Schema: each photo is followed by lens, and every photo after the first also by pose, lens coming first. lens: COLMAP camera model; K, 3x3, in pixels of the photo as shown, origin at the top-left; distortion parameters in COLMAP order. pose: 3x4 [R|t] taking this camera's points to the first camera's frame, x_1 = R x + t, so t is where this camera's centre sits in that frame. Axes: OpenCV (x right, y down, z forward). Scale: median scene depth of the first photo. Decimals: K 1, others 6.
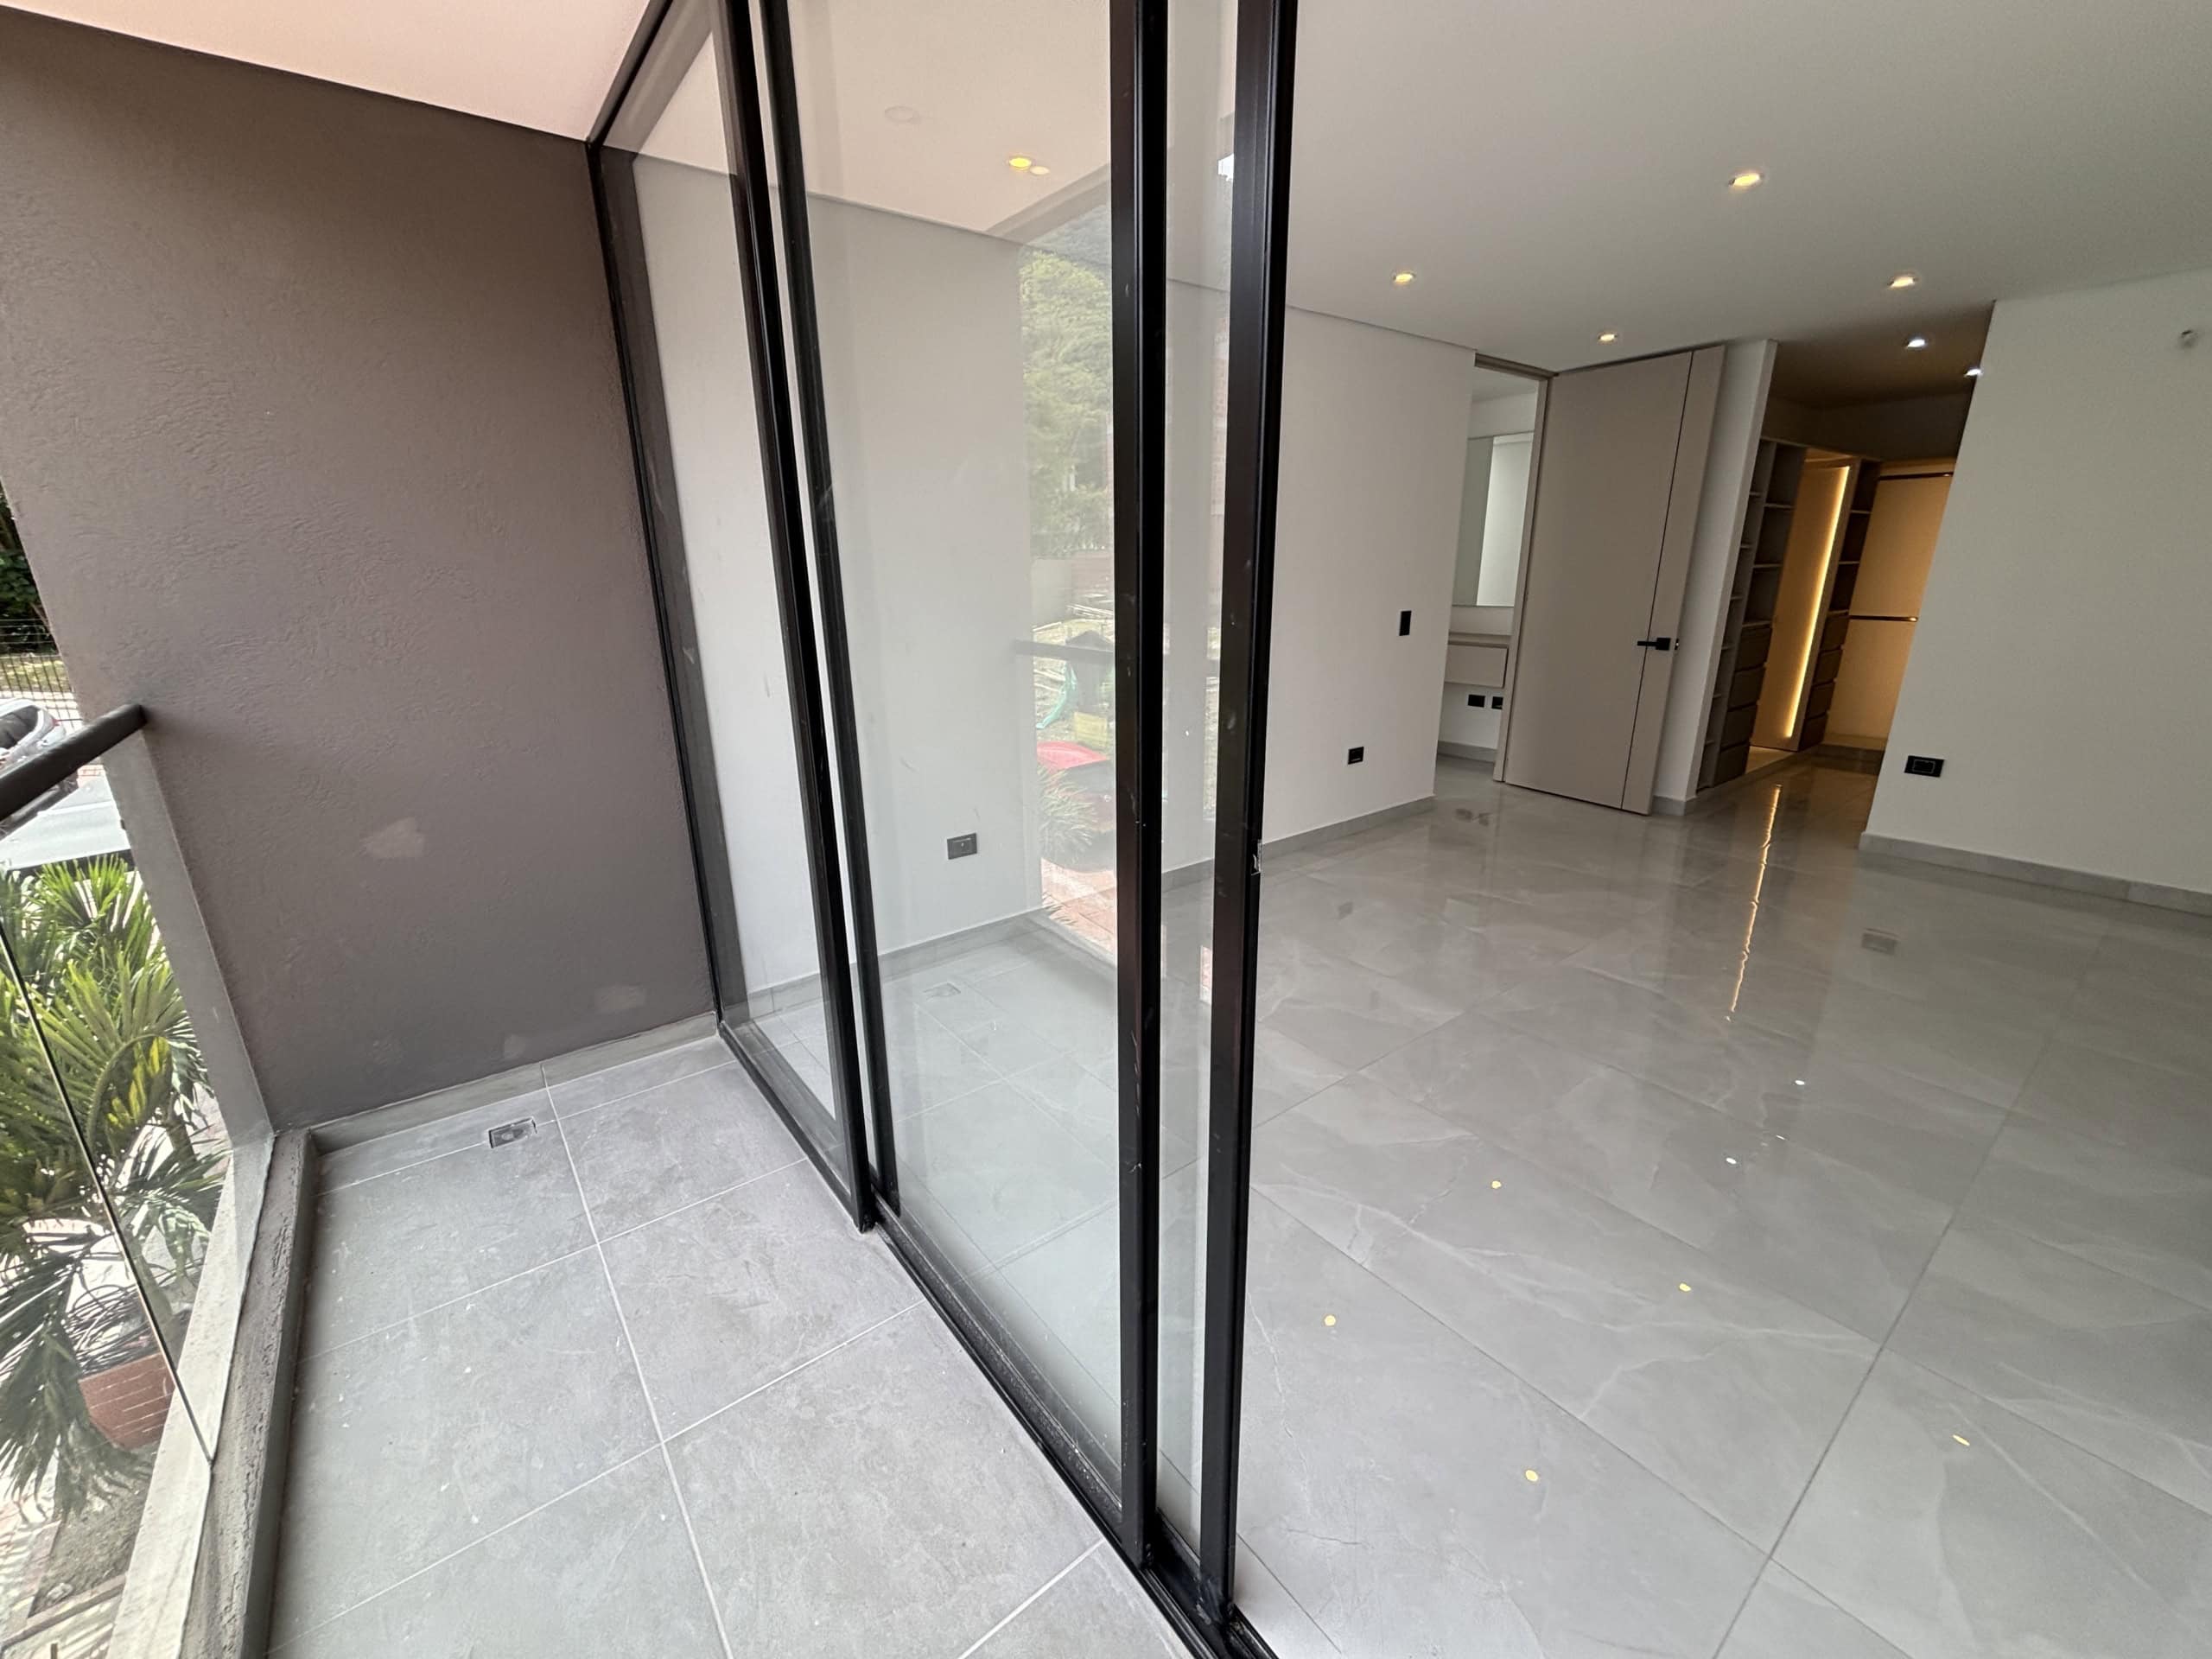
lens RADIAL K [[892.8, 0, 1105.3], [0, 892.8, 823.1], [0, 0, 1]] dist [0.001002, -0.000123]
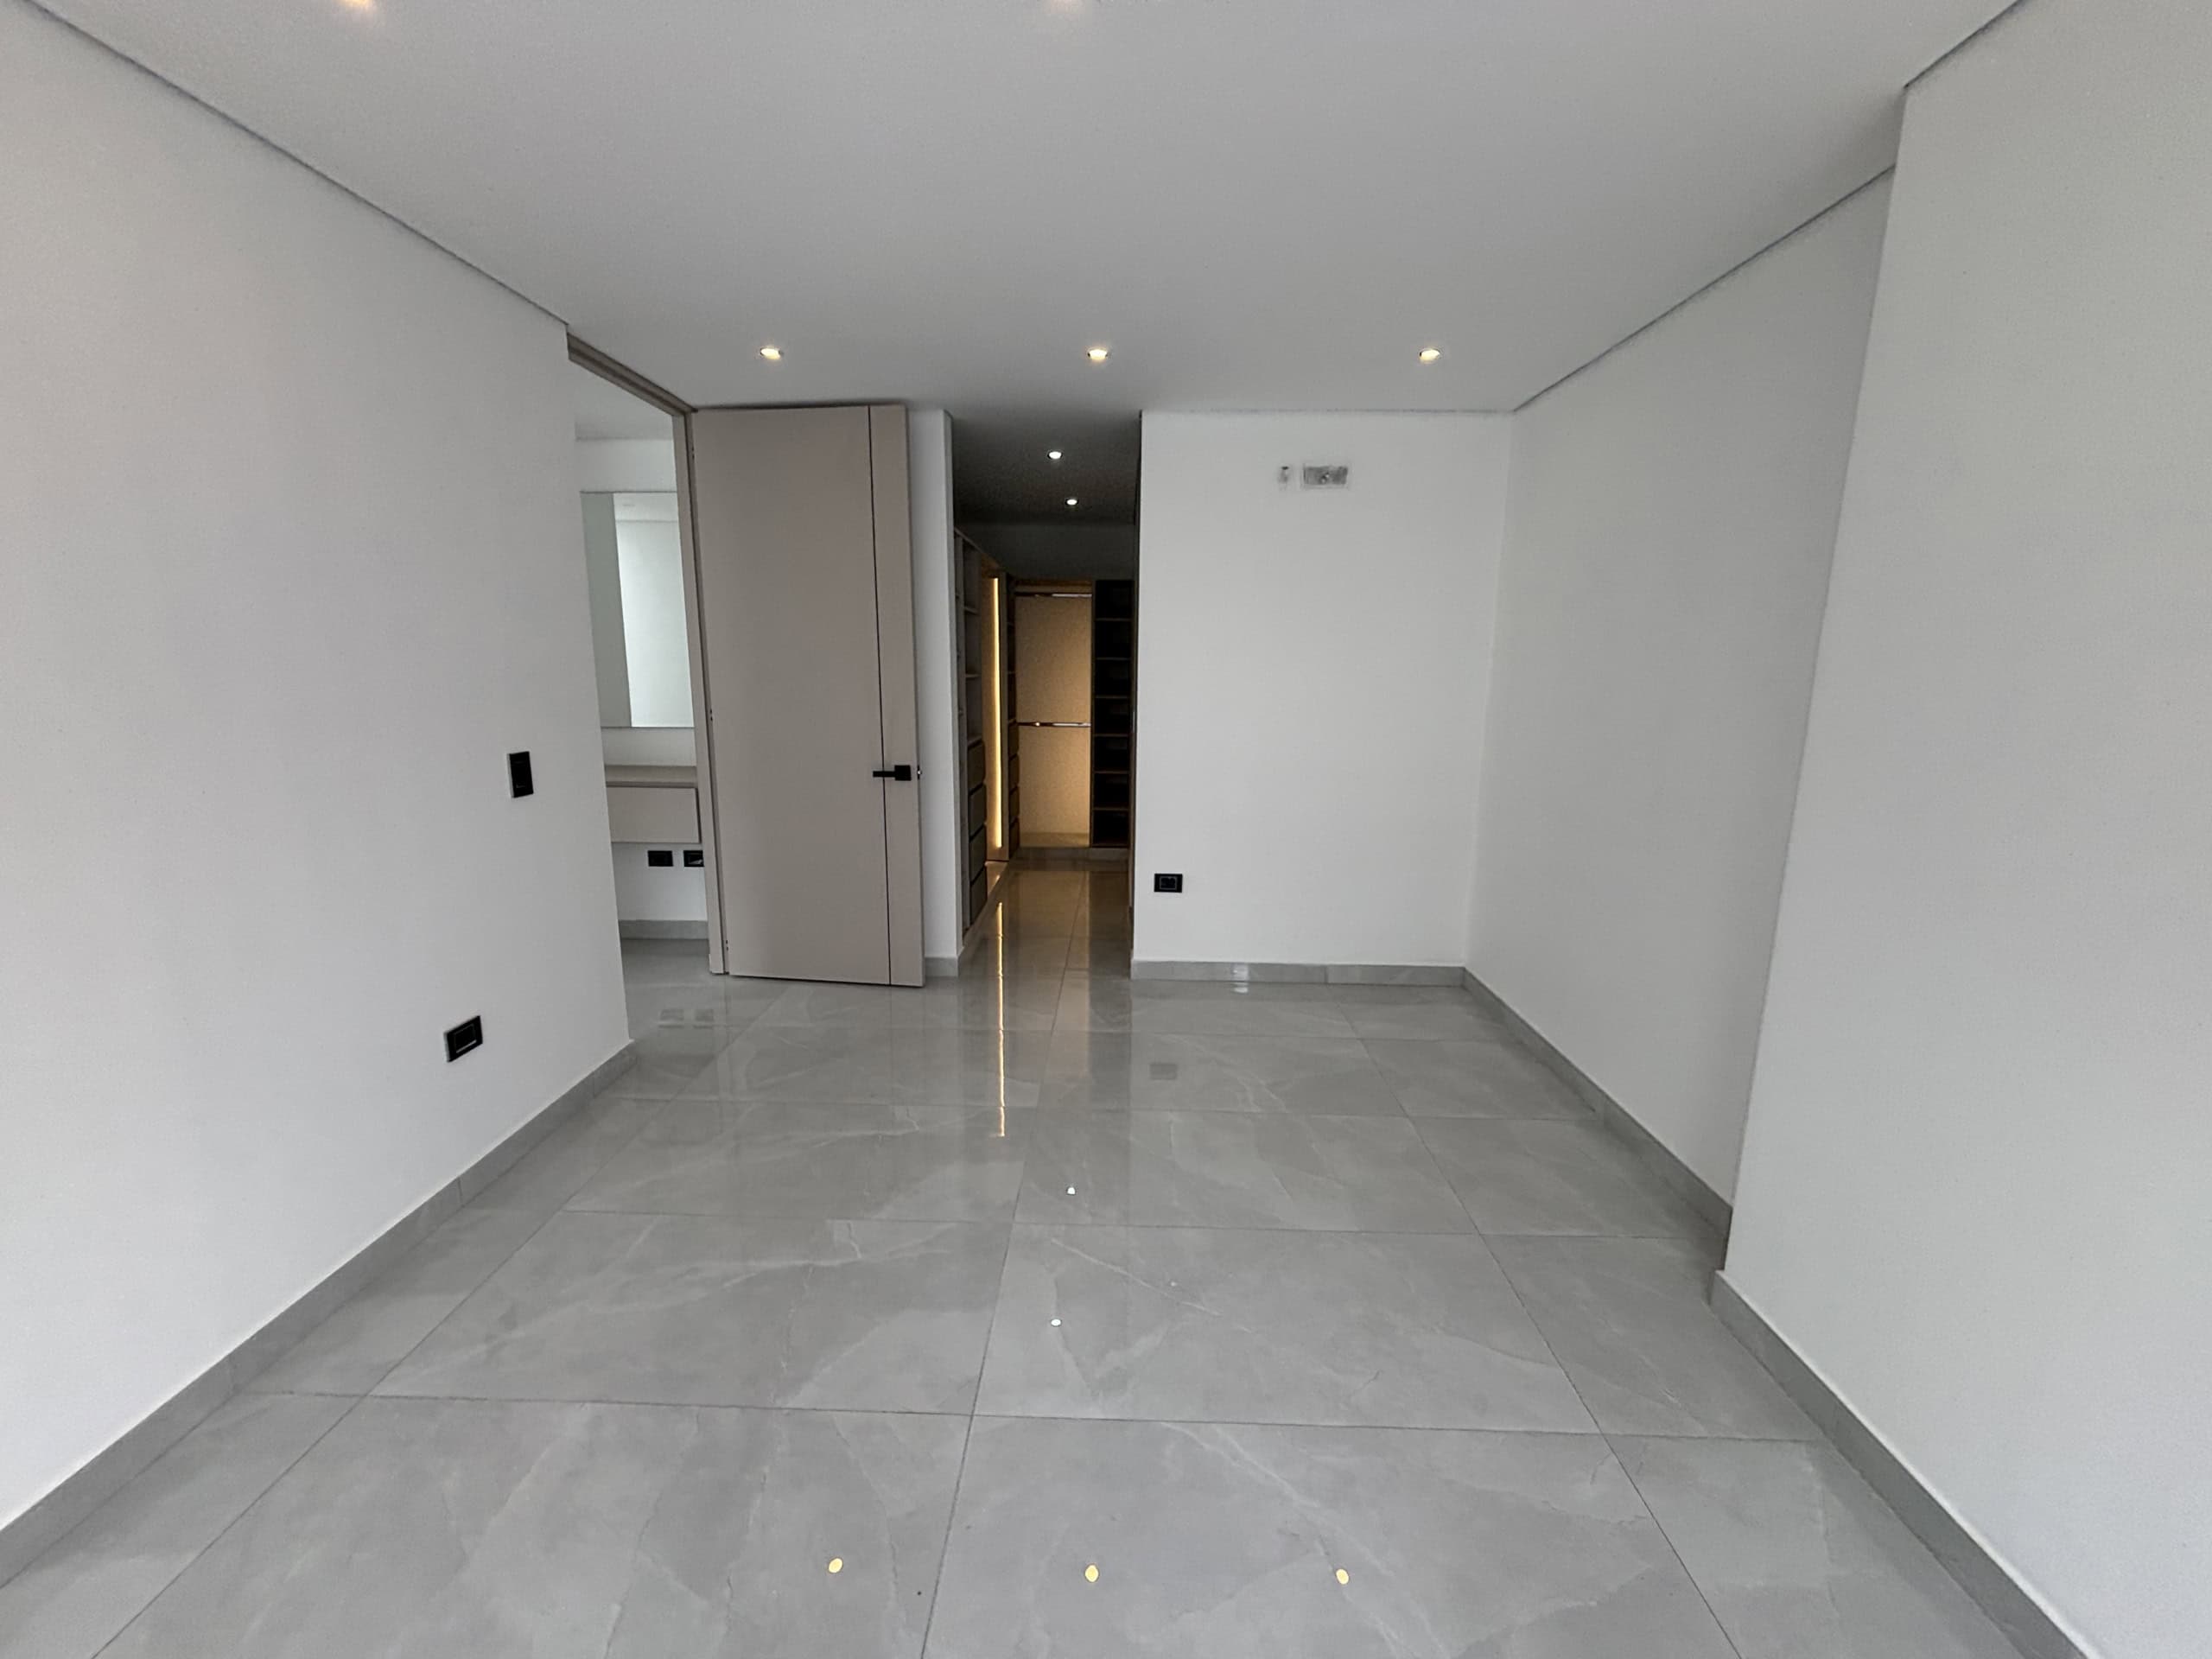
lens RADIAL K [[883.6, 0, 1098.1], [0, 883.6, 829.4], [0, 0, 1]] dist [0.000444, 0.000062]
pose [[0.640090, -0.127293, 0.757681, 0.135563], [0.205779, 0.978553, -0.009443, -0.103980], [-0.740229, 0.161959, 0.652556, 0.357977]]
